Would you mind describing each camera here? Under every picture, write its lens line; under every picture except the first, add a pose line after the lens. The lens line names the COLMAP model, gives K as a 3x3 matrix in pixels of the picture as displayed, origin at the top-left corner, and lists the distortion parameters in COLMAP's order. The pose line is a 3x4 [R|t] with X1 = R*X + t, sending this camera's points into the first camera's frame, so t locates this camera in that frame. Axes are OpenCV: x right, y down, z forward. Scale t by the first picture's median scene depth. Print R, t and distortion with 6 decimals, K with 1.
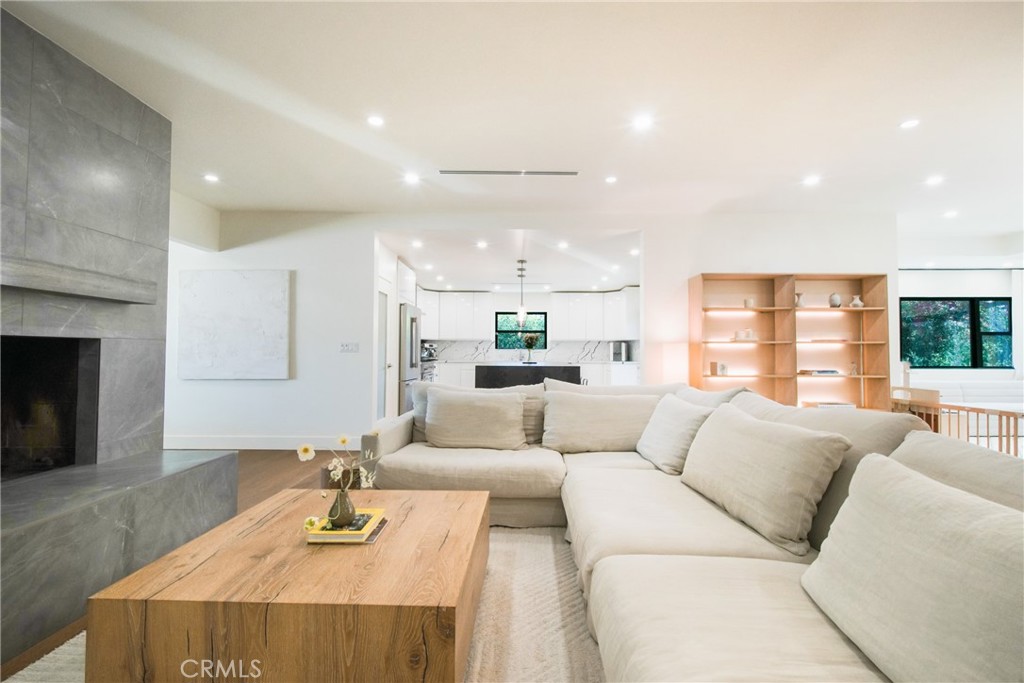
lens RADIAL K [[459.6, 0, 518.3], [0, 459.6, 339.4], [0, 0, 1]] dist [-0.000268, -0.002060]
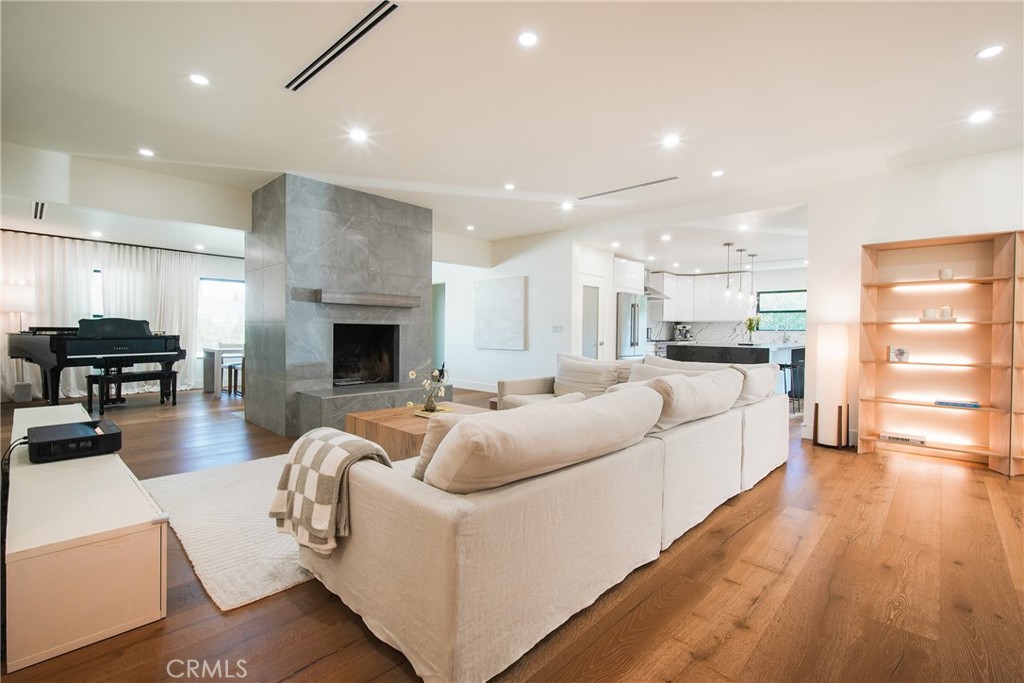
lens RADIAL K [[459.6, 0, 507.4], [0, 459.6, 339.4], [0, 0, 1]] dist [-0.000268, -0.002060]
pose [[0.722663, 0.016501, -0.691004, 0.481924], [0.011627, 0.999283, 0.036022, -0.002372], [0.691103, -0.034066, 0.721953, -0.105580]]
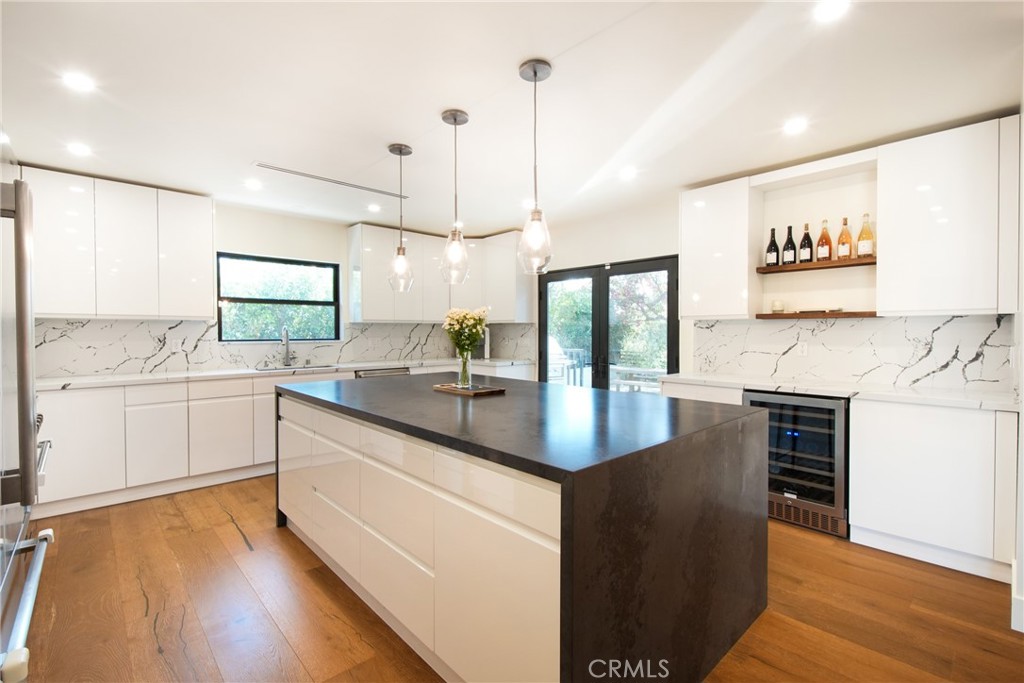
lens RADIAL K [[459.6, 0, 512.8], [0, 459.6, 338.3], [0, 0, 1]] dist [-0.000268, -0.002060]
pose [[0.736500, -0.013626, 0.676300, -0.269235], [-0.013968, 0.999278, 0.035344, -0.000429], [-0.676294, -0.035477, 0.735777, 1.056385]]
